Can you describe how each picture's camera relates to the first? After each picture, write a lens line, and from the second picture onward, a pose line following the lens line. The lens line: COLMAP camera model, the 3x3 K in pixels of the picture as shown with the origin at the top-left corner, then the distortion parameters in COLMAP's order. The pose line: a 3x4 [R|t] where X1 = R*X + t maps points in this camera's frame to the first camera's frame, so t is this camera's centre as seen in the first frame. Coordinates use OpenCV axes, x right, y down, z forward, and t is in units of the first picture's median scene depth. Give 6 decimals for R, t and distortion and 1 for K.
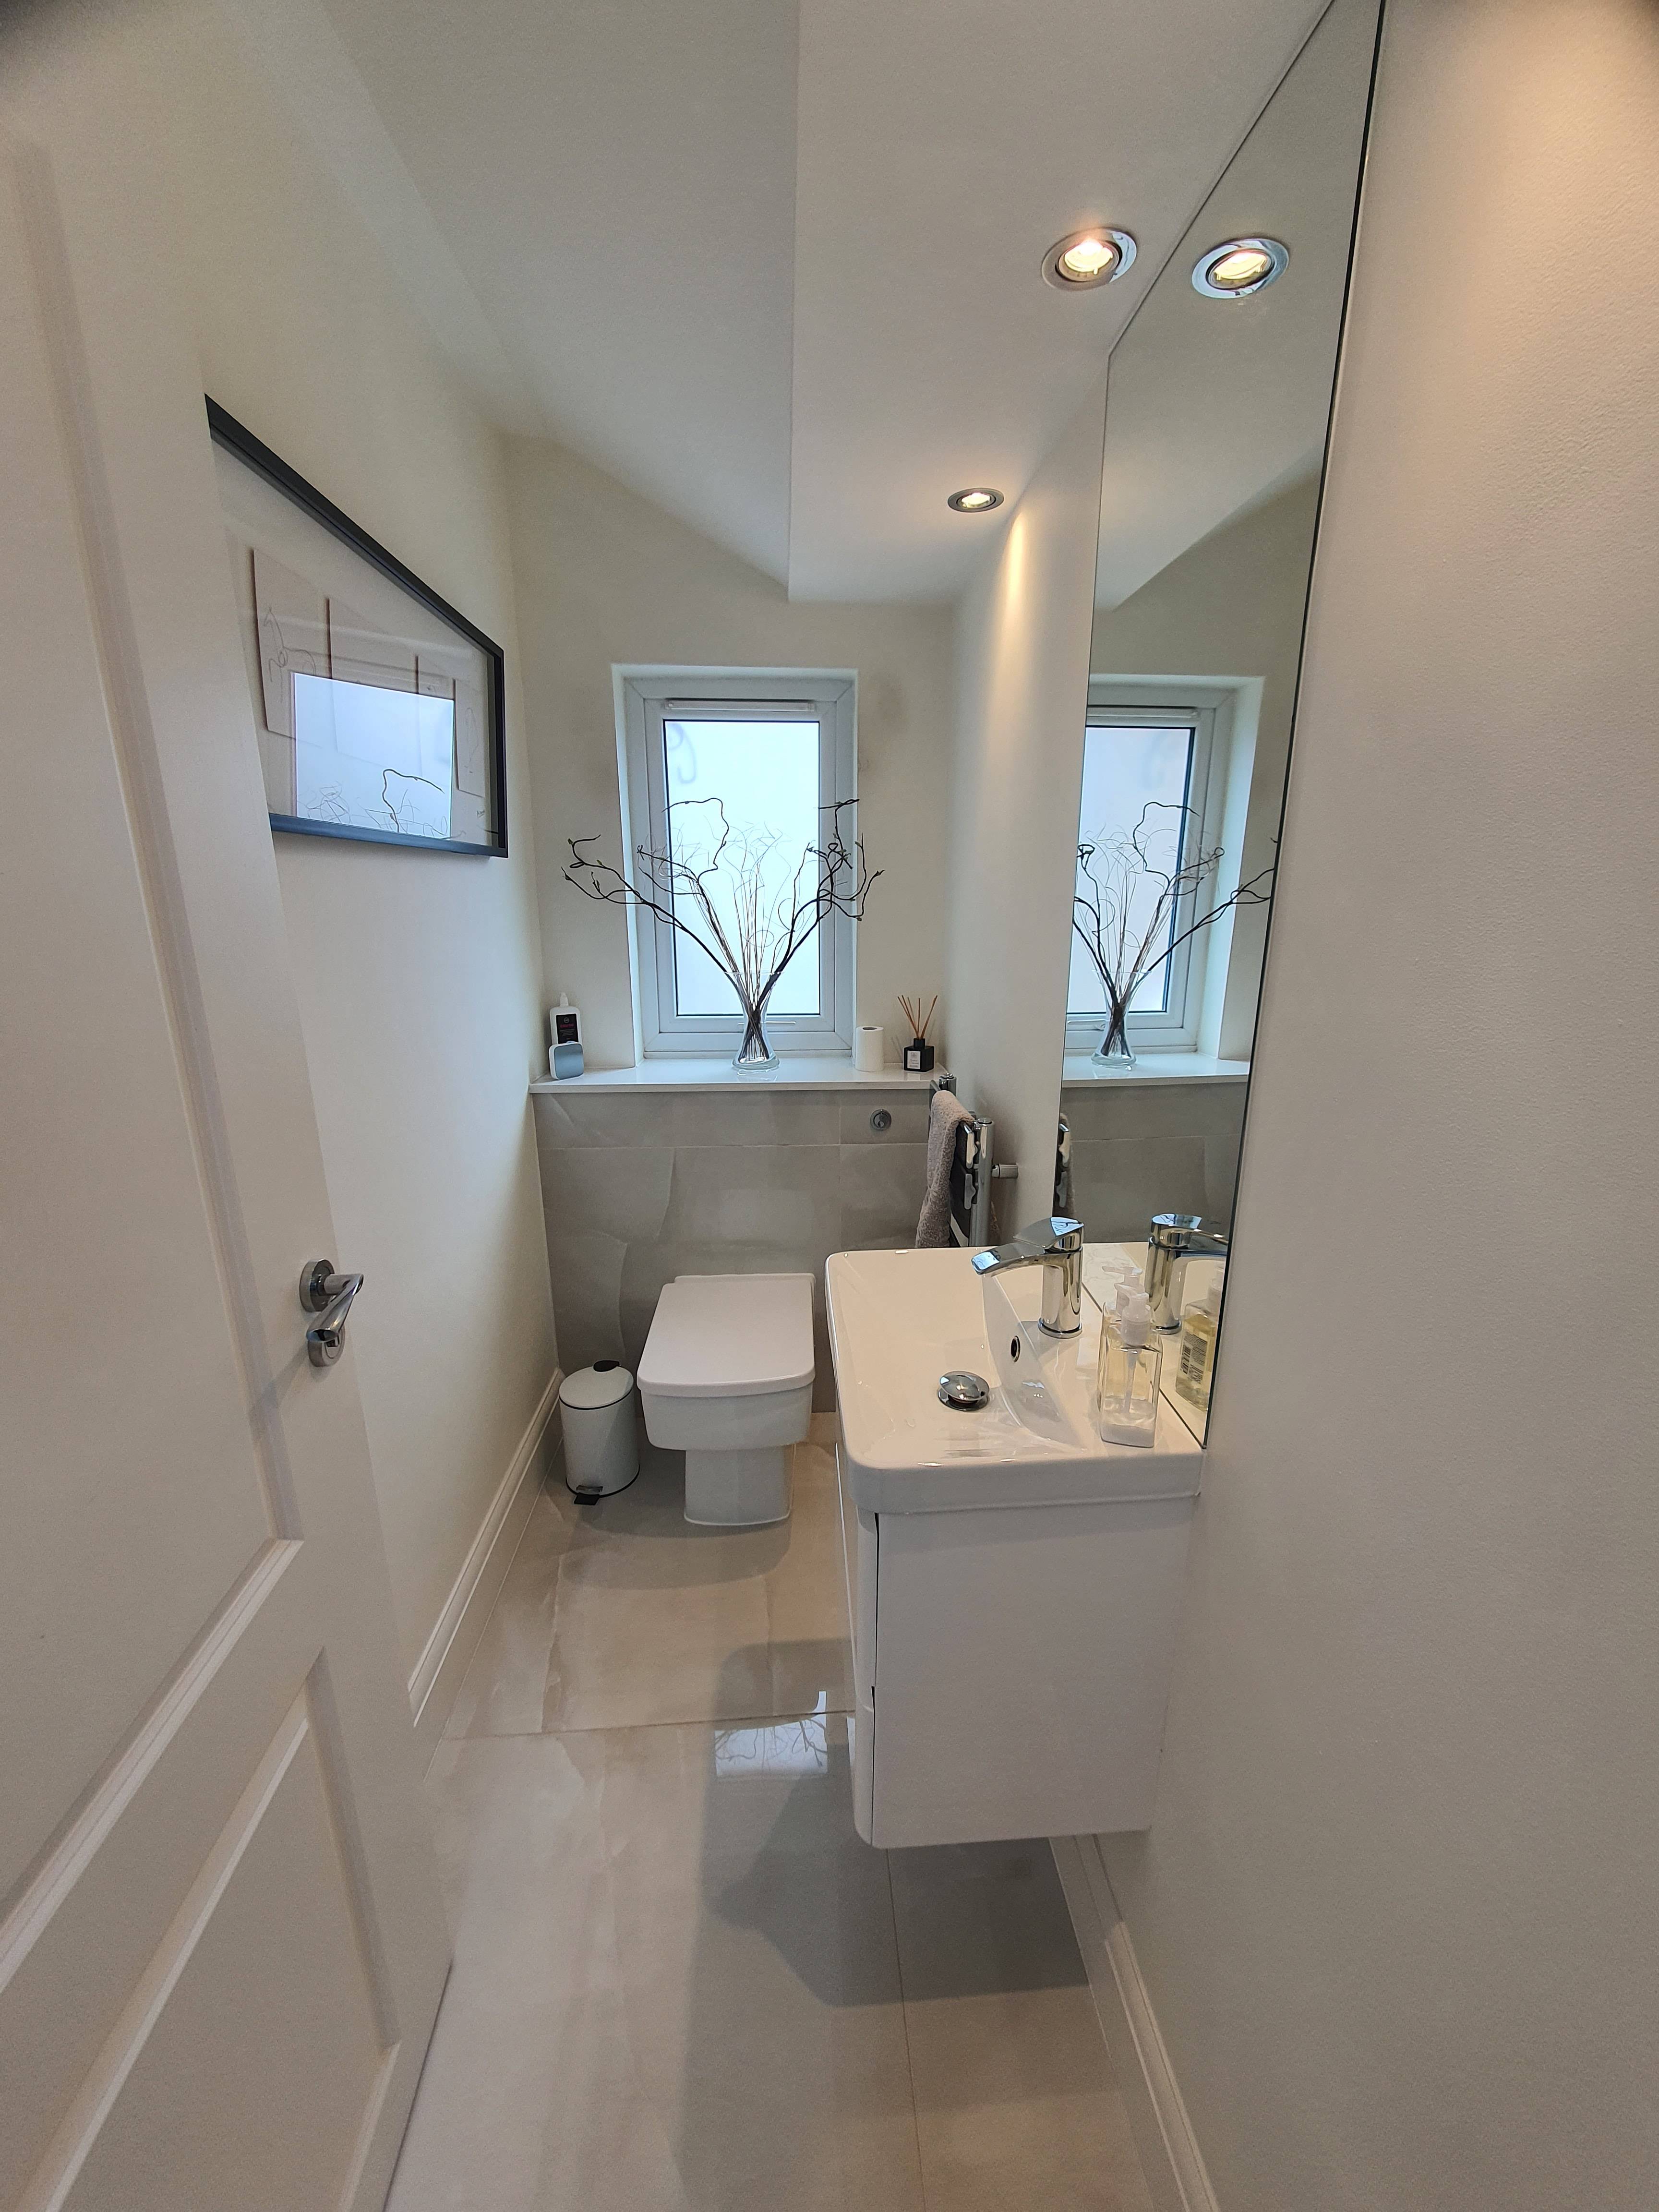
lens RADIAL K [[894.1, 0, 862.1], [0, 894.1, 1141.6], [0, 0, 1]] dist [-0.000033, 0.000020]
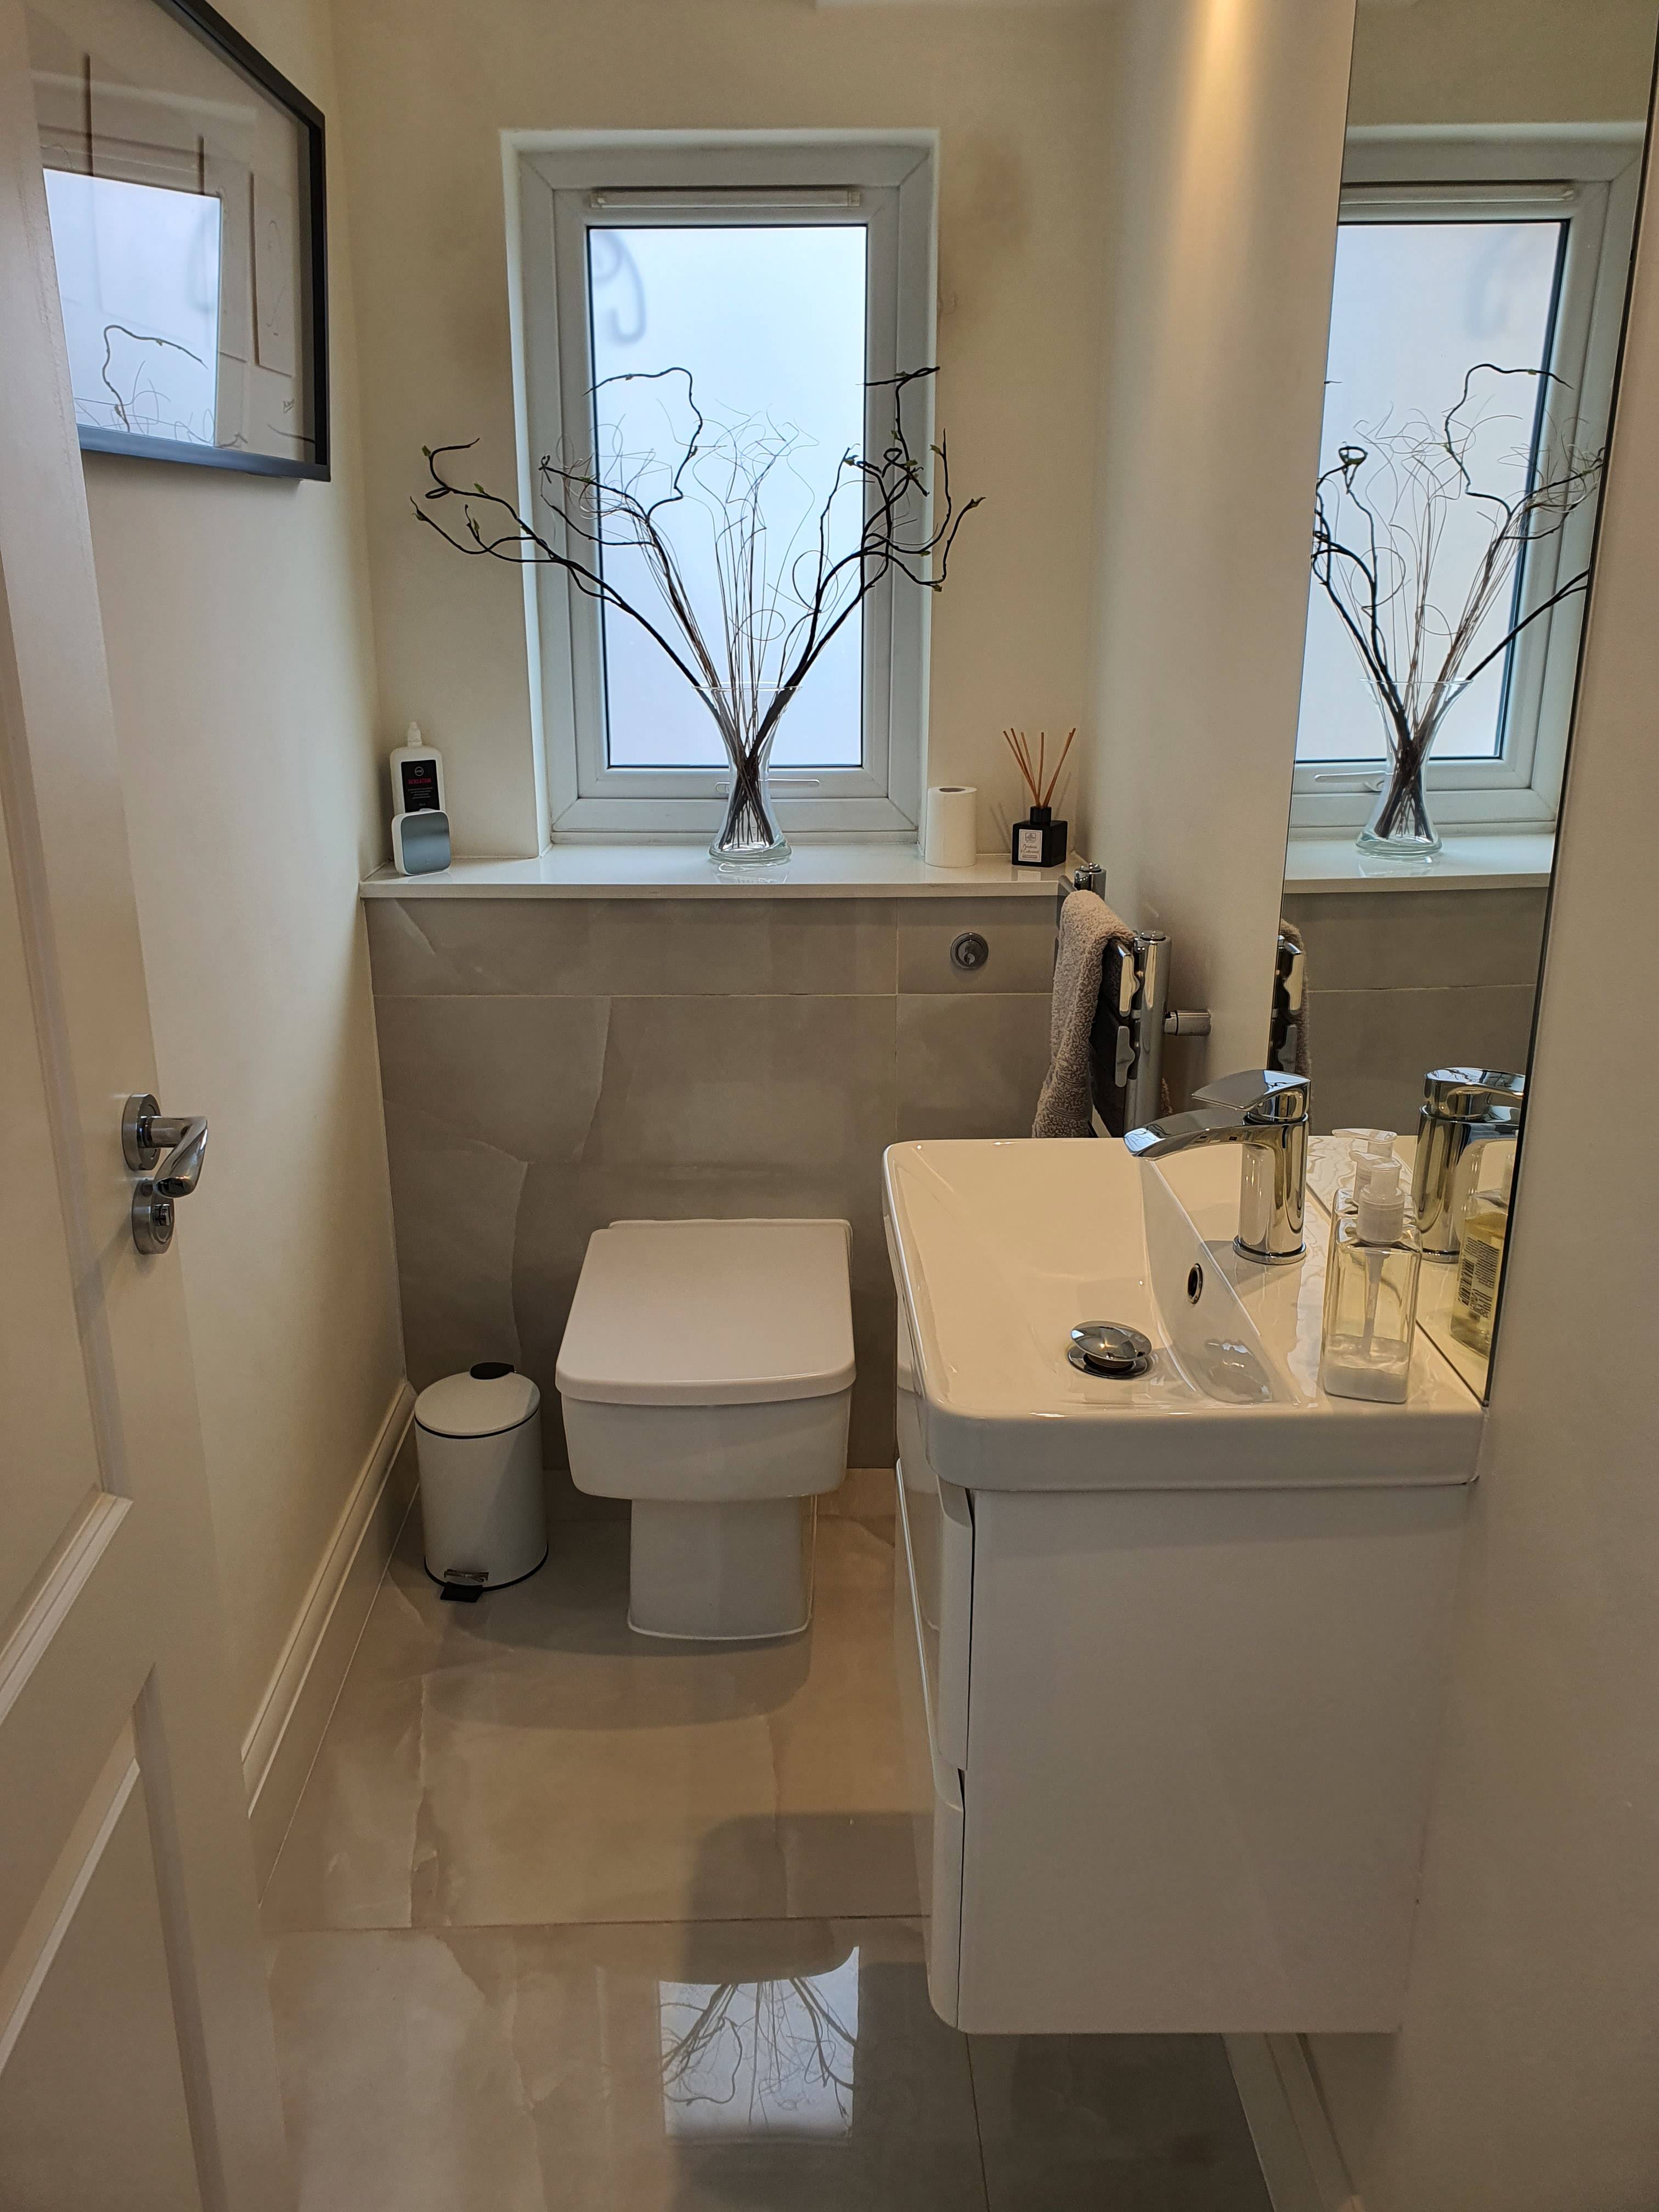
lens RADIAL K [[1726.1, 0, 829.5], [0, 1726.1, 1106.0], [0, 0, 1]] dist [0.090823, -0.161304]
pose [[0.998505, 0.008556, -0.053983, -0.008927], [-0.006348, 0.999142, 0.040936, 0.033551], [0.054287, -0.040532, 0.997702, -0.110617]]
